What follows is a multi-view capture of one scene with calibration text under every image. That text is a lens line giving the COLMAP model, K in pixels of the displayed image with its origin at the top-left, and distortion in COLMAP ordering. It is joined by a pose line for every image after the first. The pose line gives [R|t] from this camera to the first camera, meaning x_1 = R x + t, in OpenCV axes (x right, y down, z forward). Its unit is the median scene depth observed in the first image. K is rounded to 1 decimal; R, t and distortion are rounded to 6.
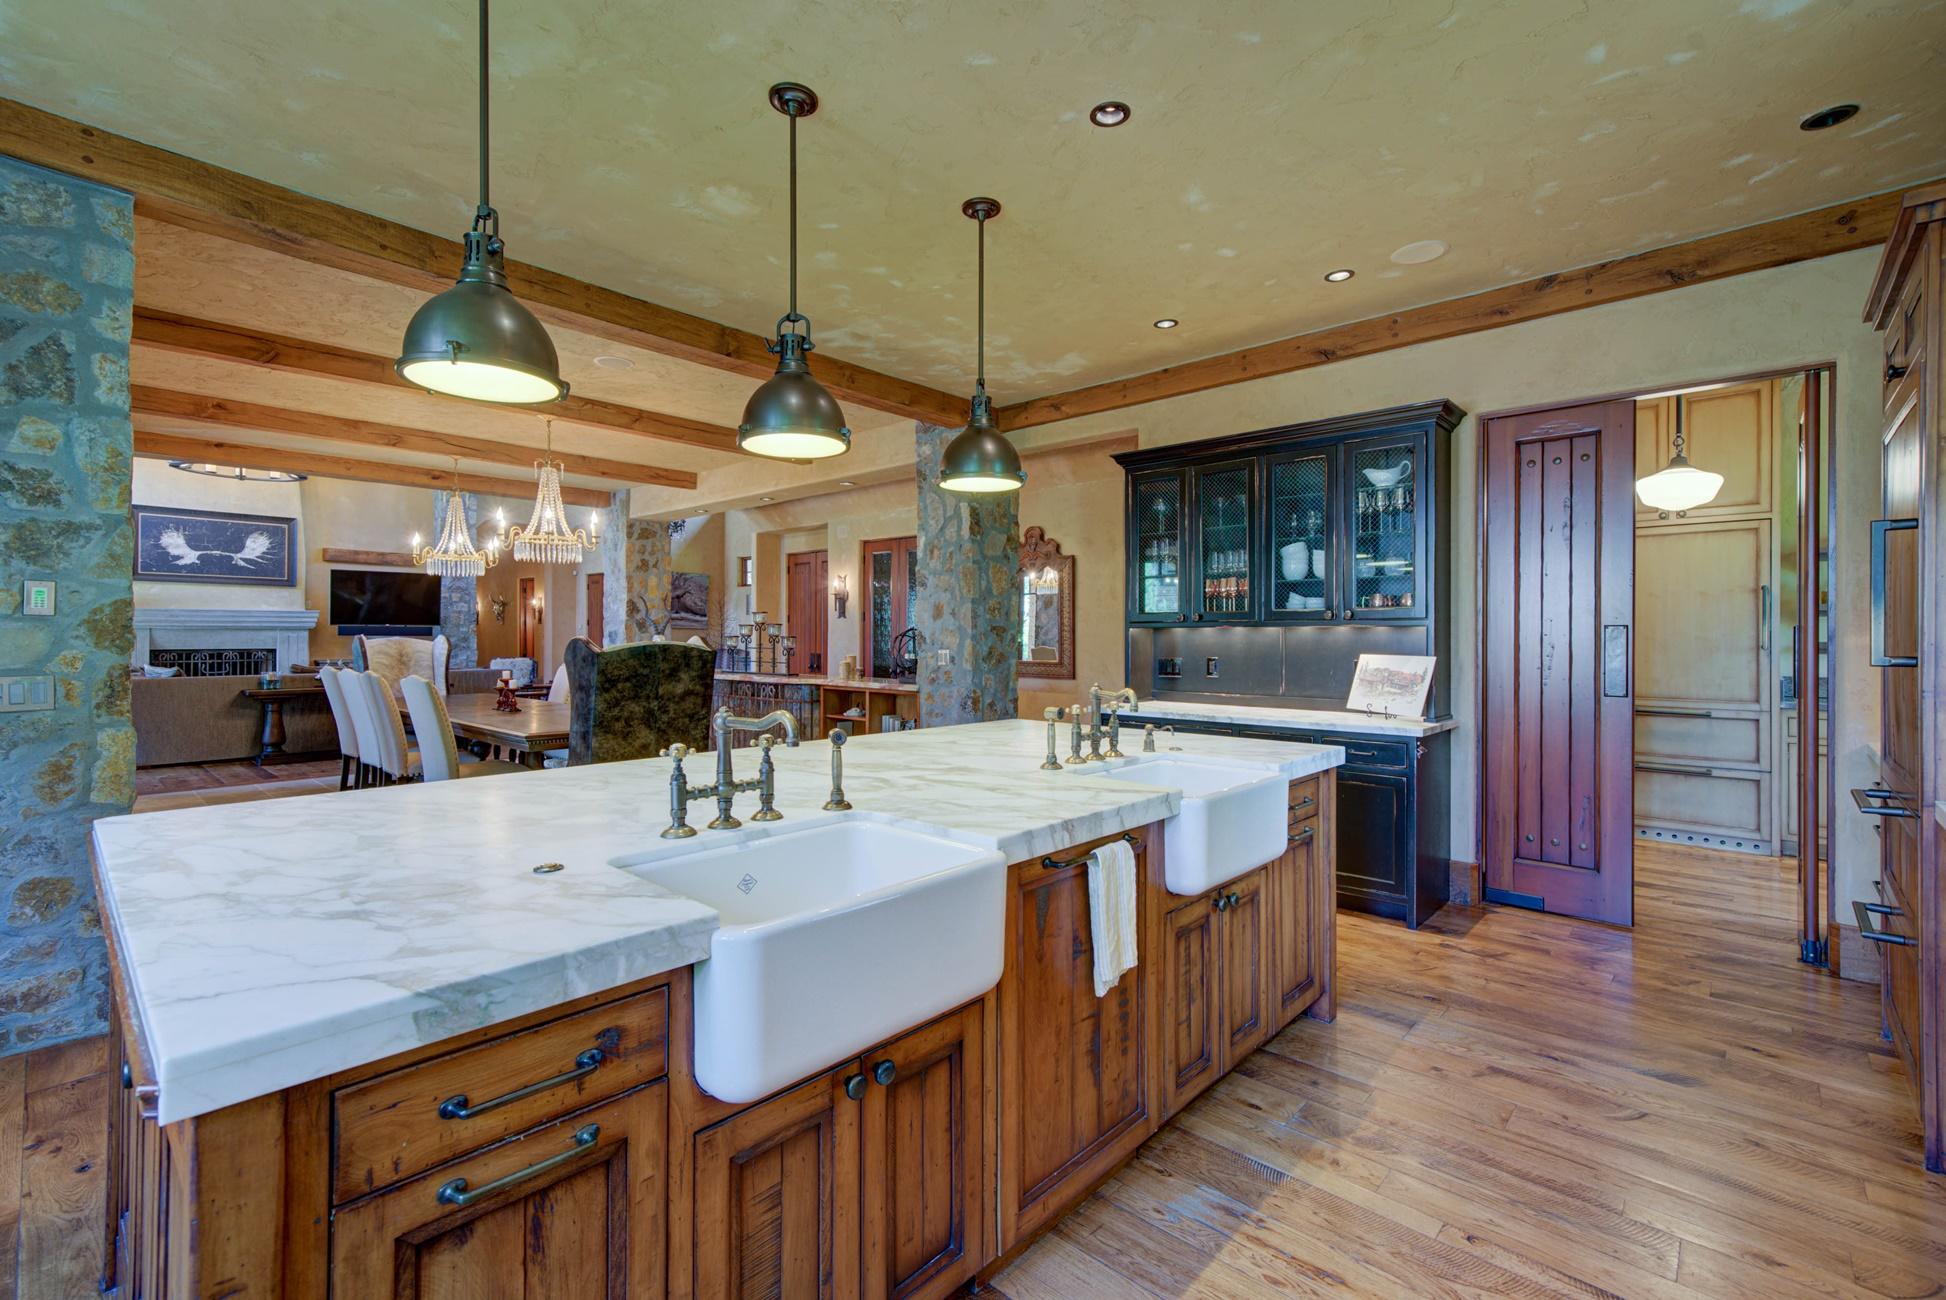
lens RADIAL K [[847.3, 0, 959.7], [0, 847.3, 637.0], [0, 0, 1]] dist [0.014263, 0.000522]
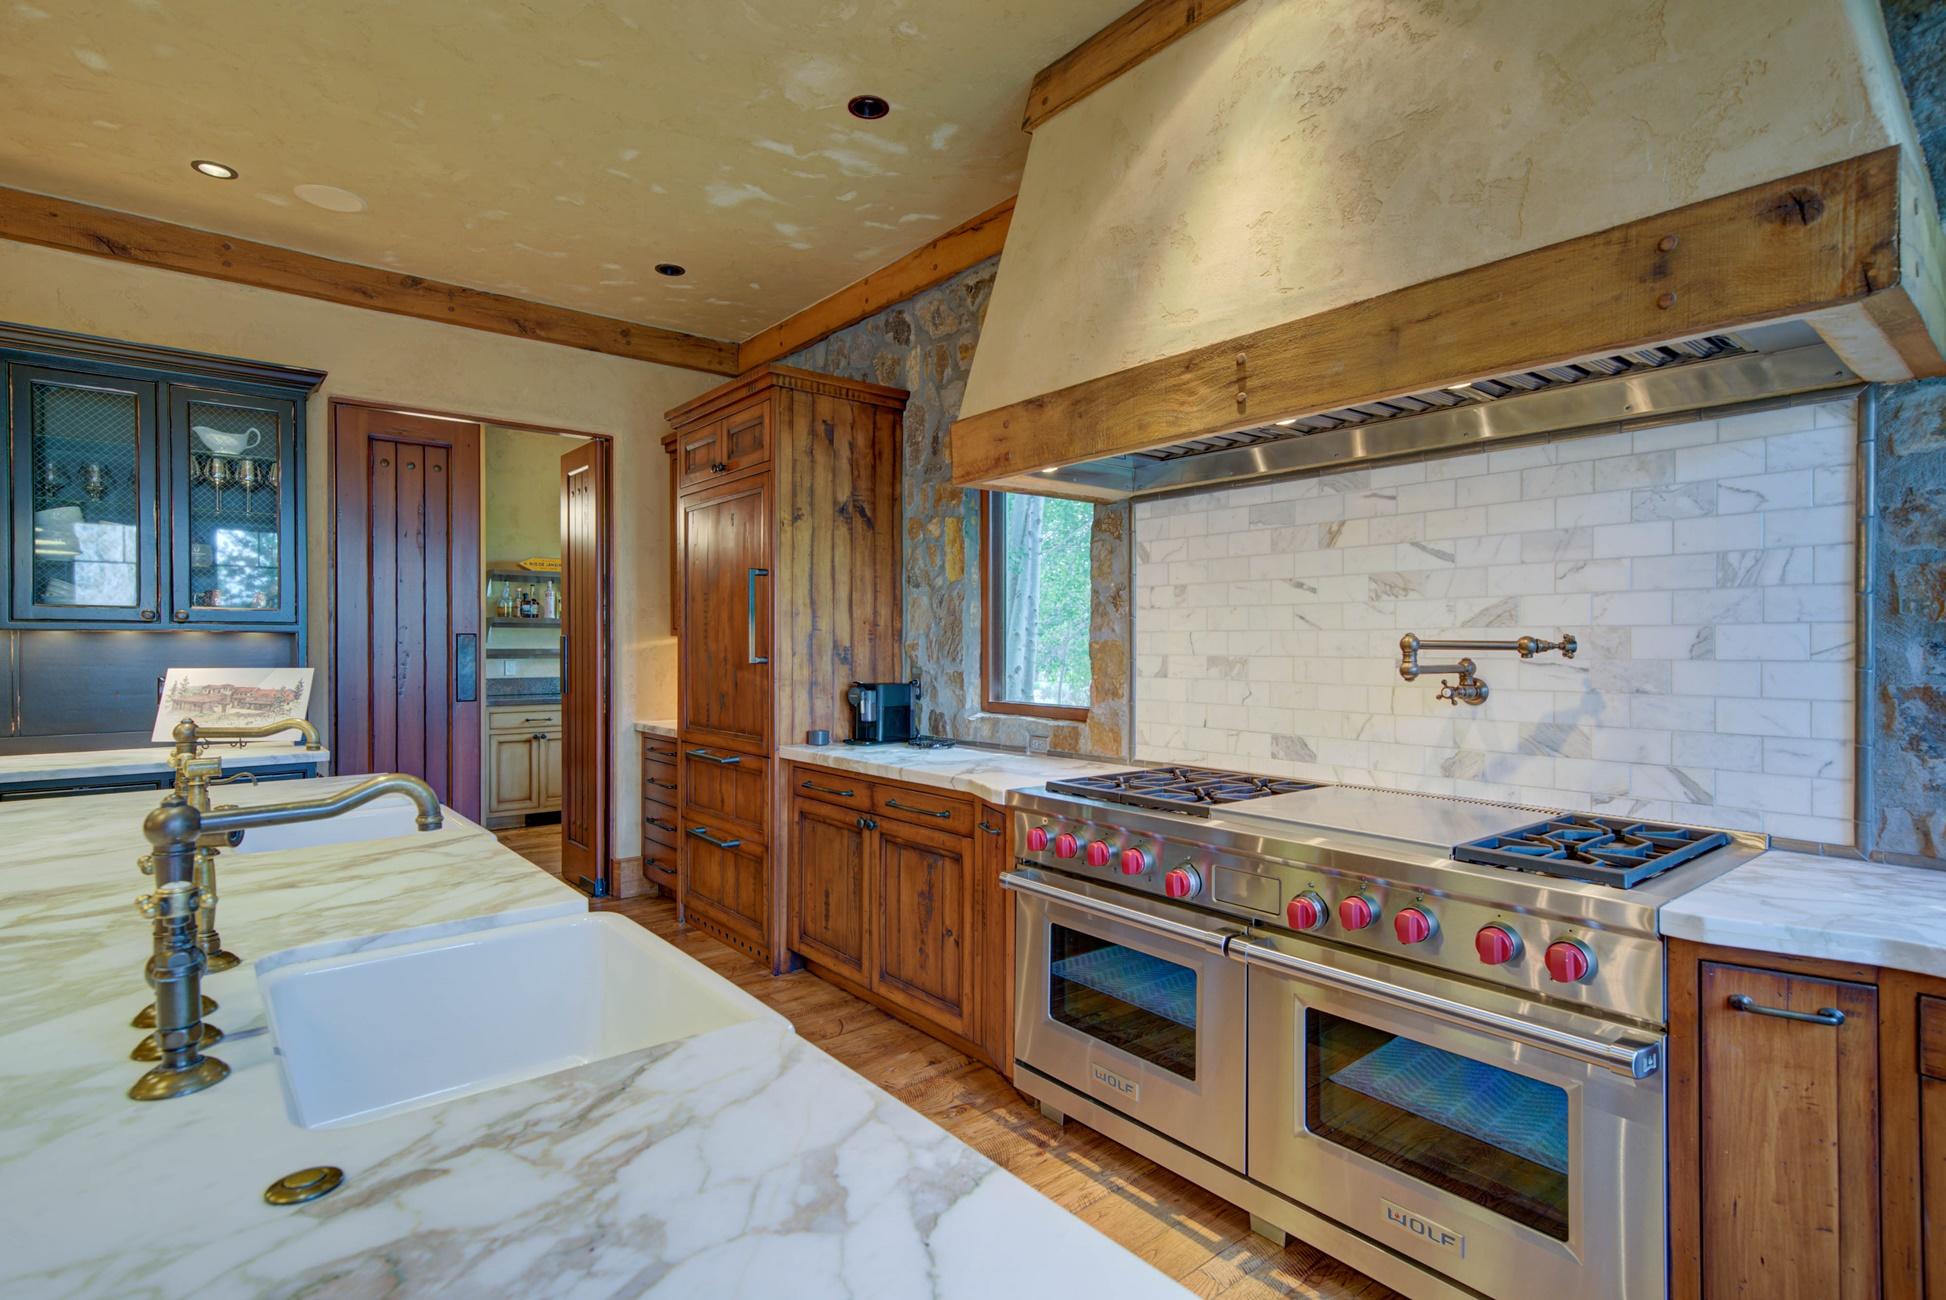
lens RADIAL K [[967.5, 0, 964.0], [0, 967.5, 651.7], [0, 0, 1]] dist [0.013702, 0.002928]
pose [[0.142273, -0.009778, 0.989779, -0.320689], [0.003219, 0.999950, 0.009415, -0.000261], [-0.989822, 0.001846, 0.142297, 0.209408]]
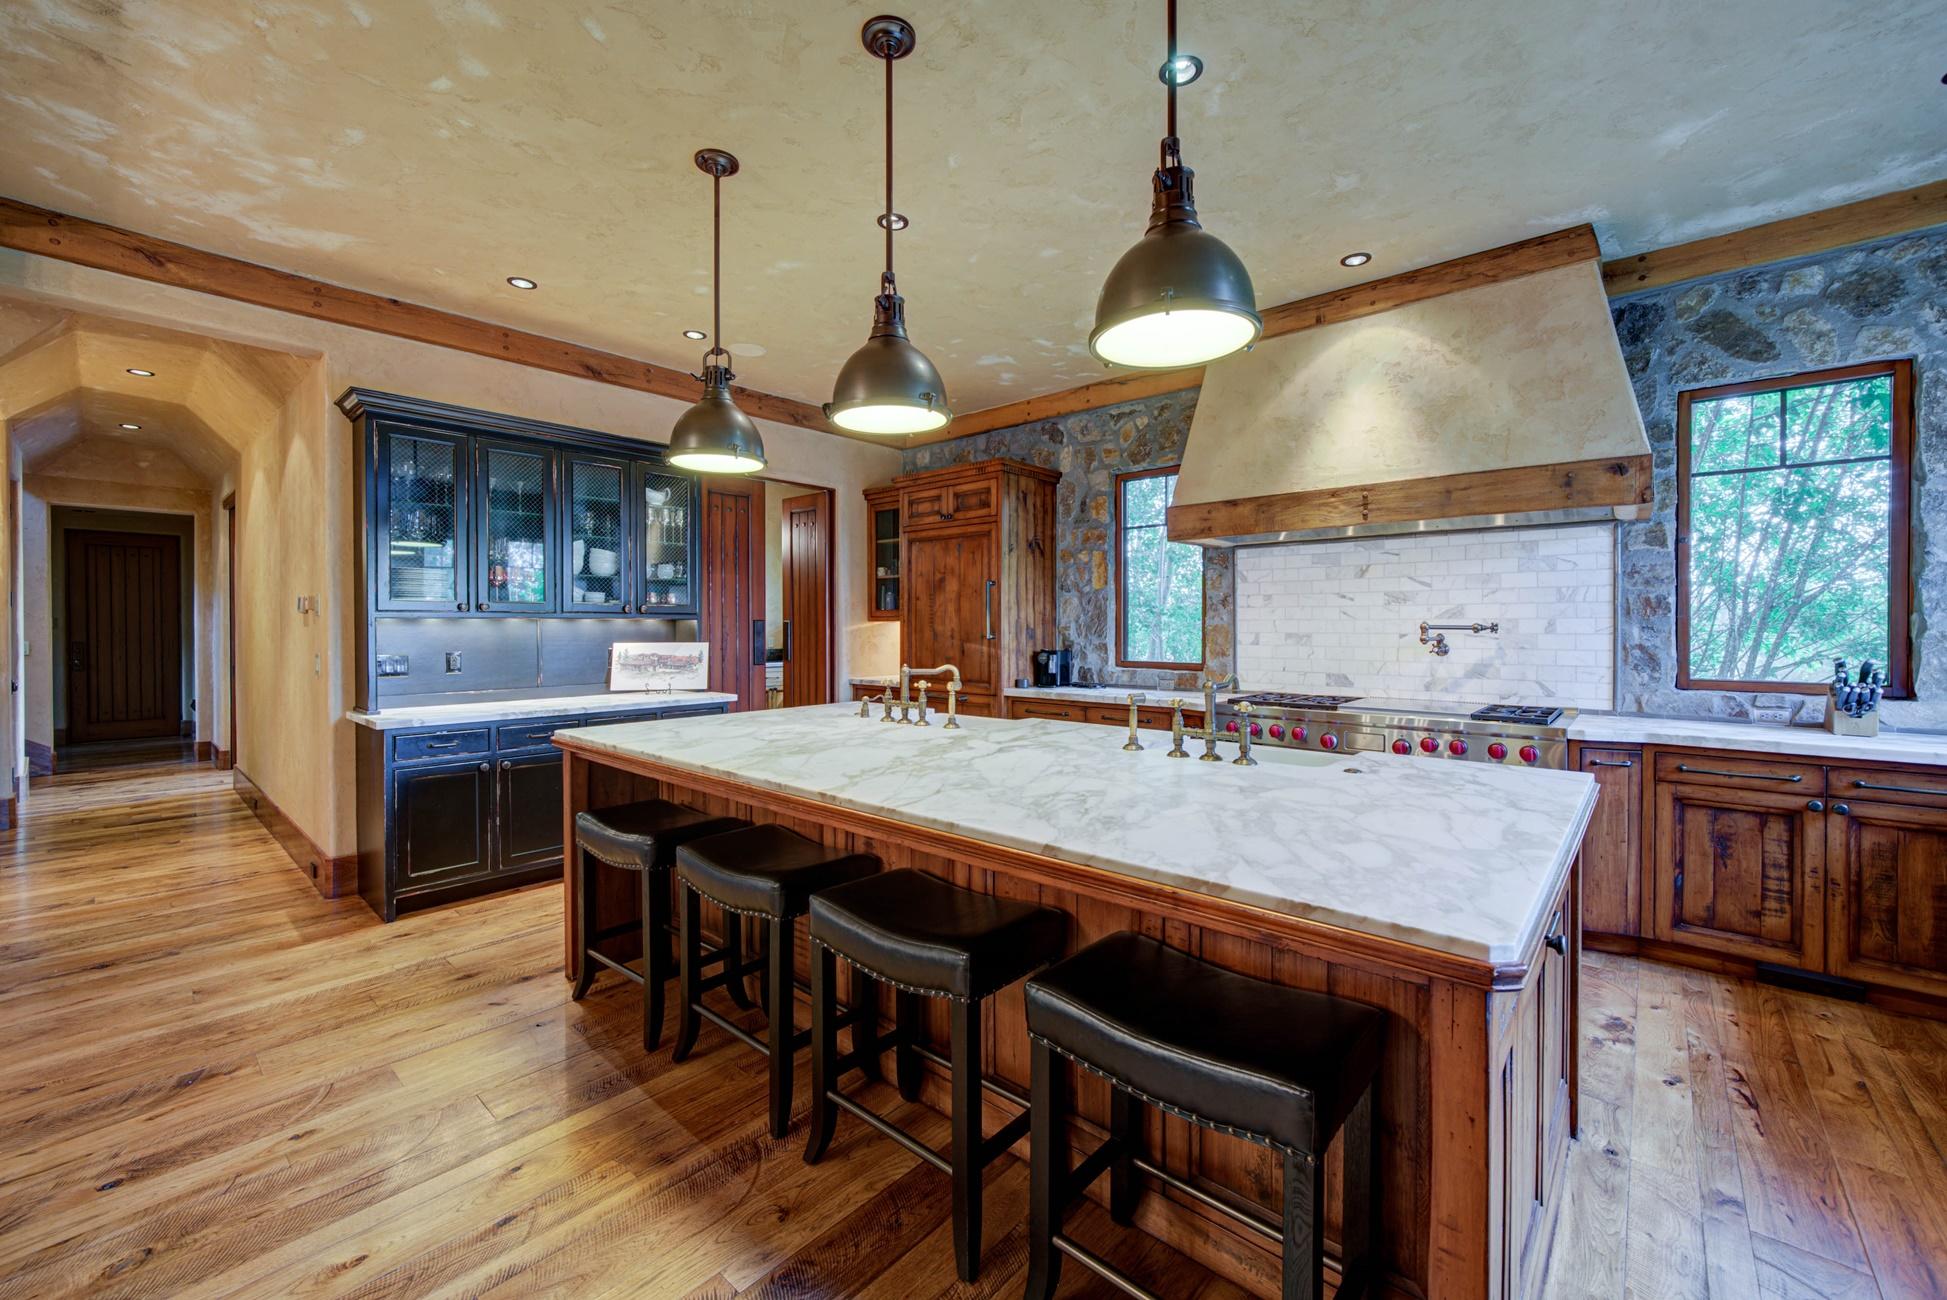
lens RADIAL K [[791.6, 0, 960.5], [0, 791.6, 634.5], [0, 0, 1]] dist [-0.003622, 0.000216]
pose [[-0.017959, -0.013823, 0.999743, -0.695115], [0.004006, 0.999895, 0.013897, -0.004989], [-0.999831, 0.004255, -0.017902, 0.624877]]
